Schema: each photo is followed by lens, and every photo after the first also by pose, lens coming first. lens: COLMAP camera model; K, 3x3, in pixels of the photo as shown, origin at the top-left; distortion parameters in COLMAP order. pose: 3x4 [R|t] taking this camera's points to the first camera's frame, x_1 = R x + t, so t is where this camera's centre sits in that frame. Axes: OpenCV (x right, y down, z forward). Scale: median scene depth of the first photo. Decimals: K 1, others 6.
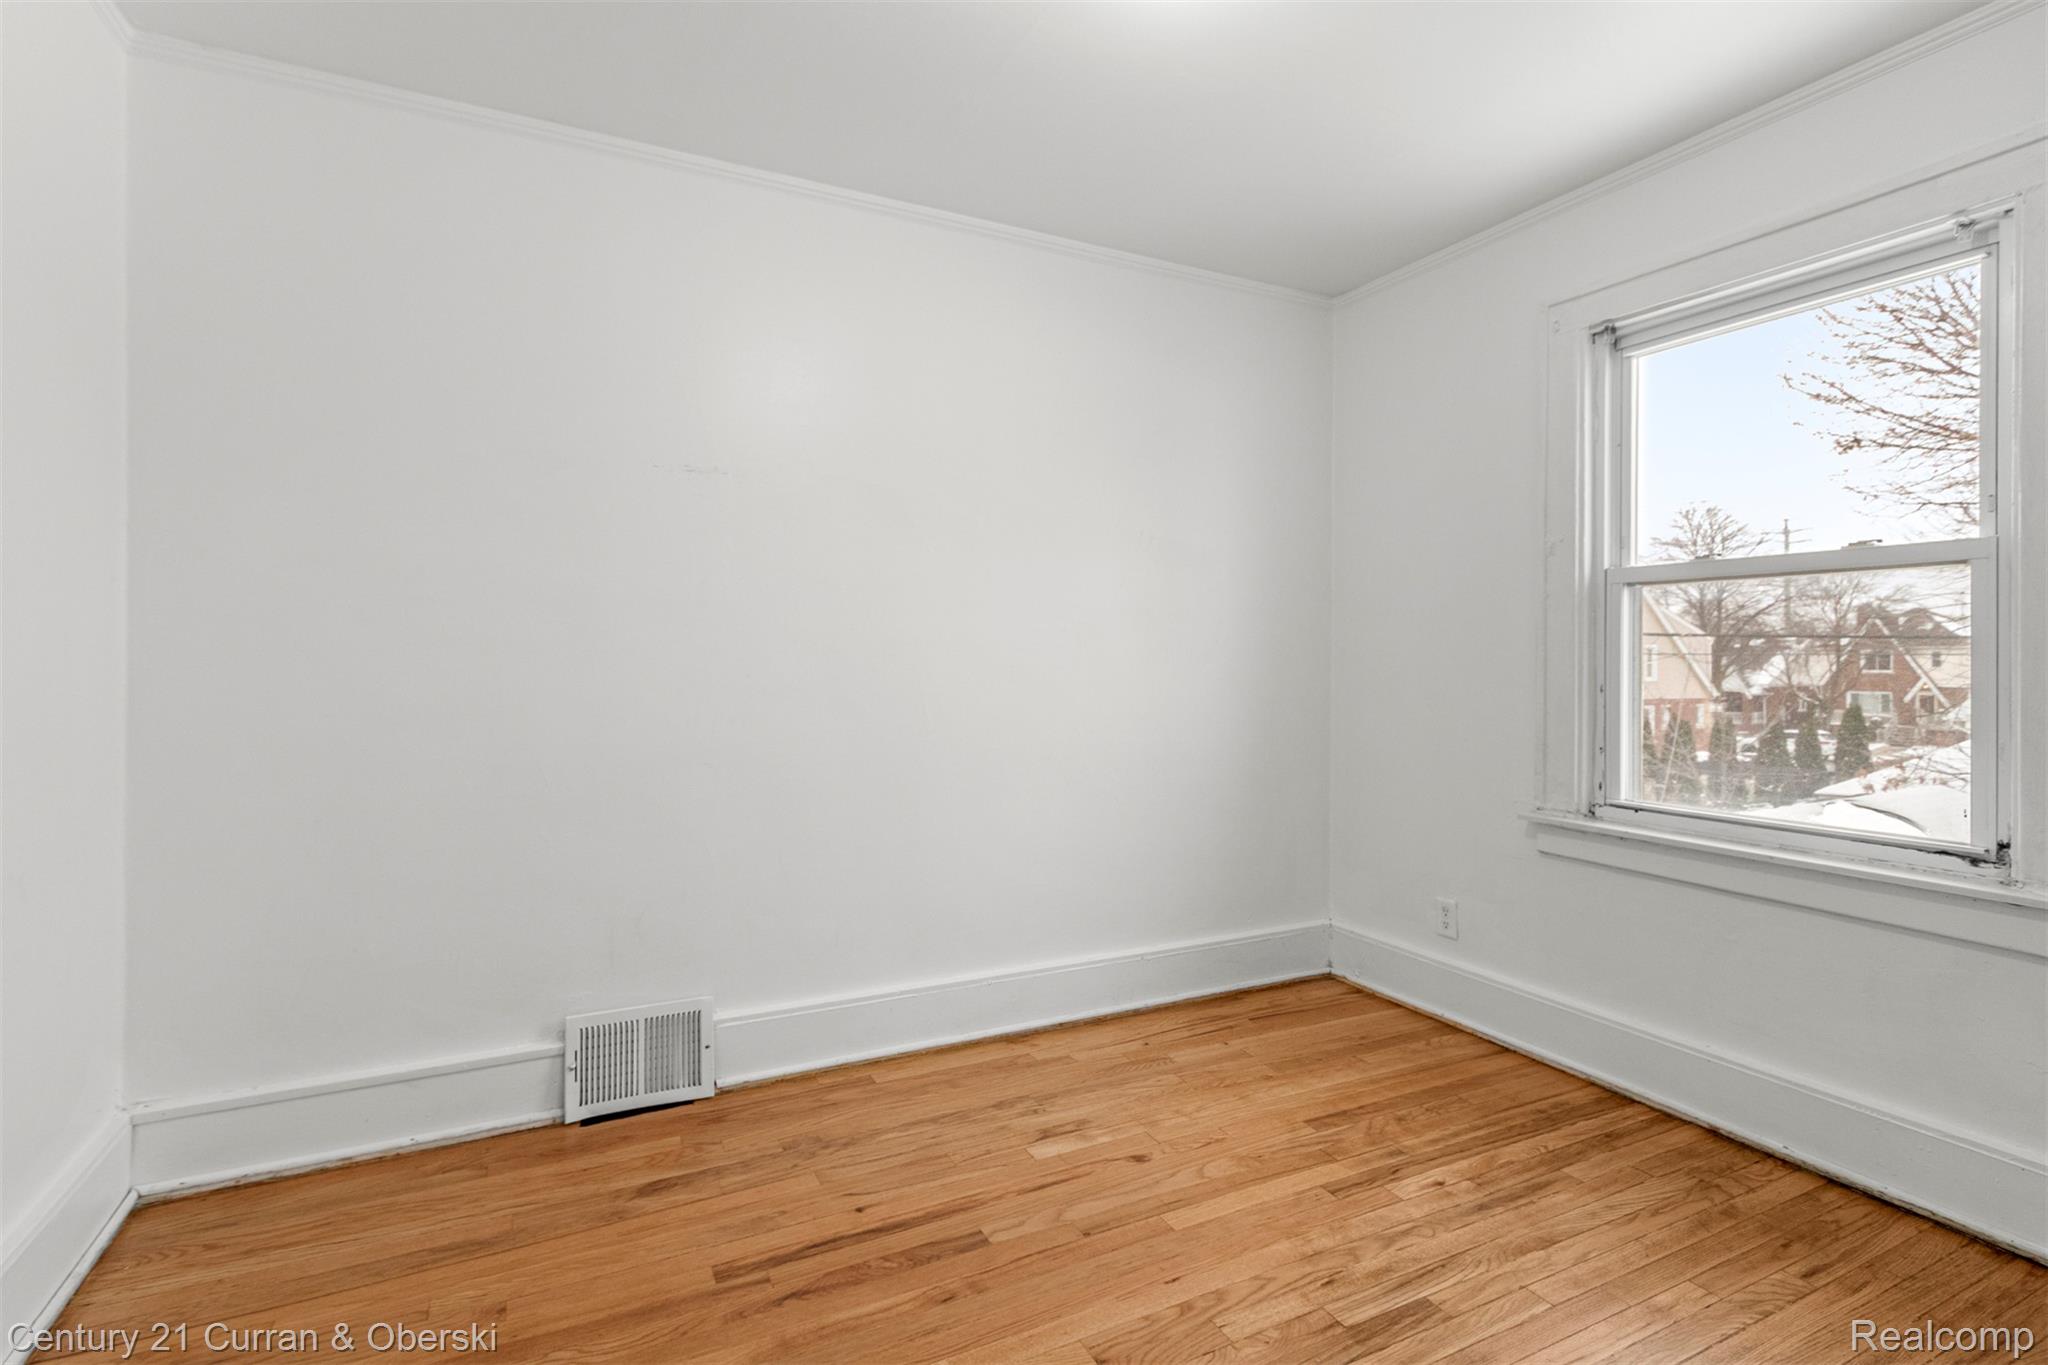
lens RADIAL K [[979.7, 0, 1023.1], [0, 979.7, 658.2], [0, 0, 1]] dist [-0.002305, -0.001702]
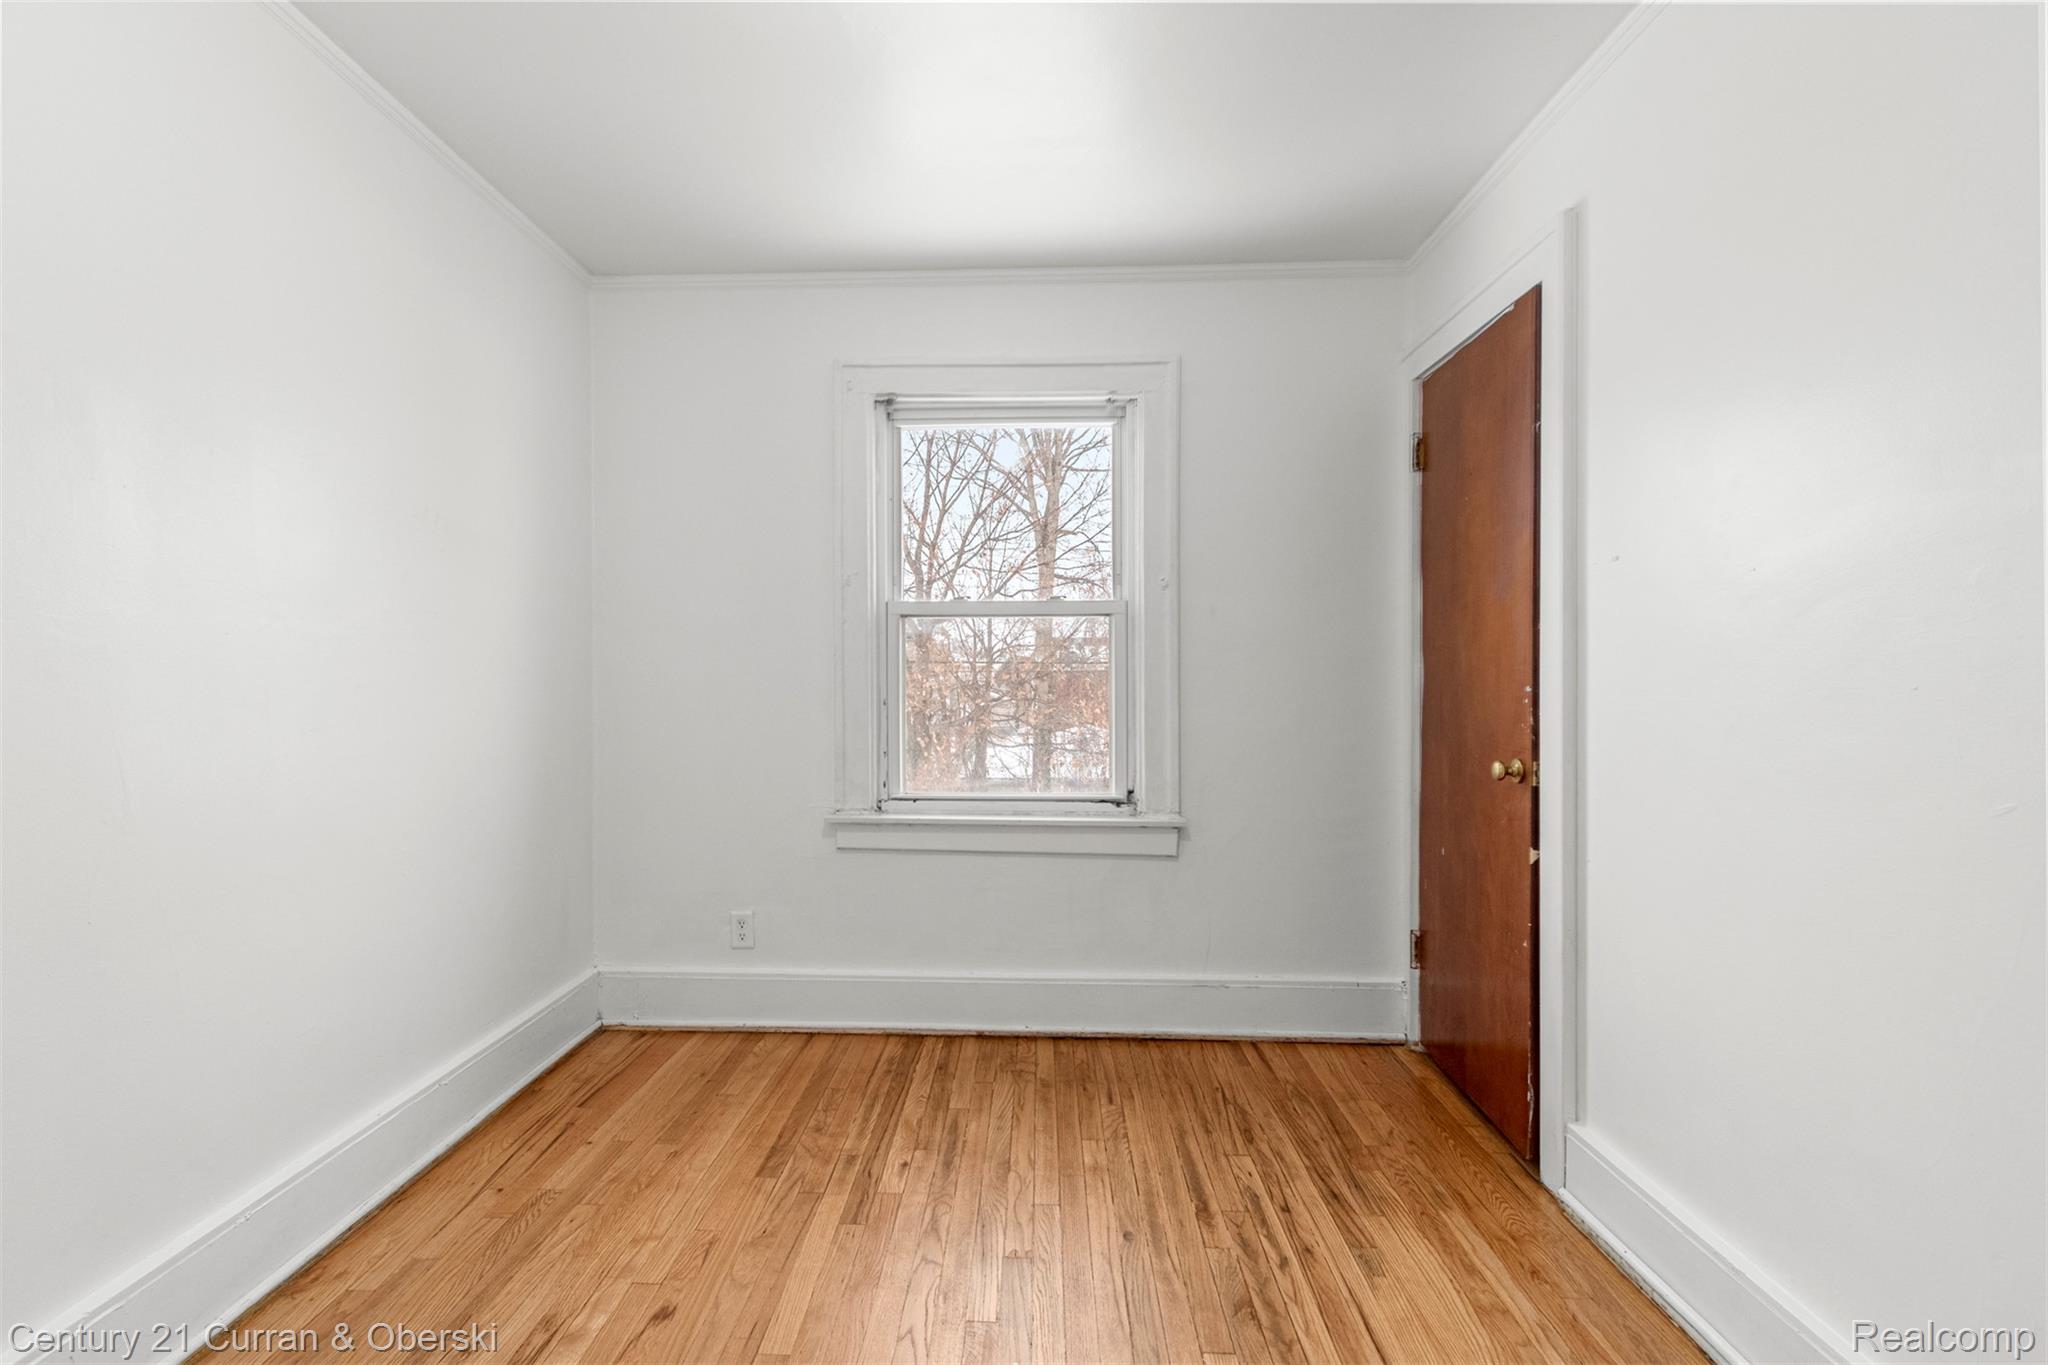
lens RADIAL K [[932.8, 0, 1024.0], [0, 932.8, 682.5], [0, 0, 1]] dist [0.003759, -0.000494]
pose [[0.467576, -0.009827, 0.883898, -0.348912], [0.001135, 0.999944, 0.010517, -0.004955], [-0.883952, -0.003914, 0.467561, 0.336602]]
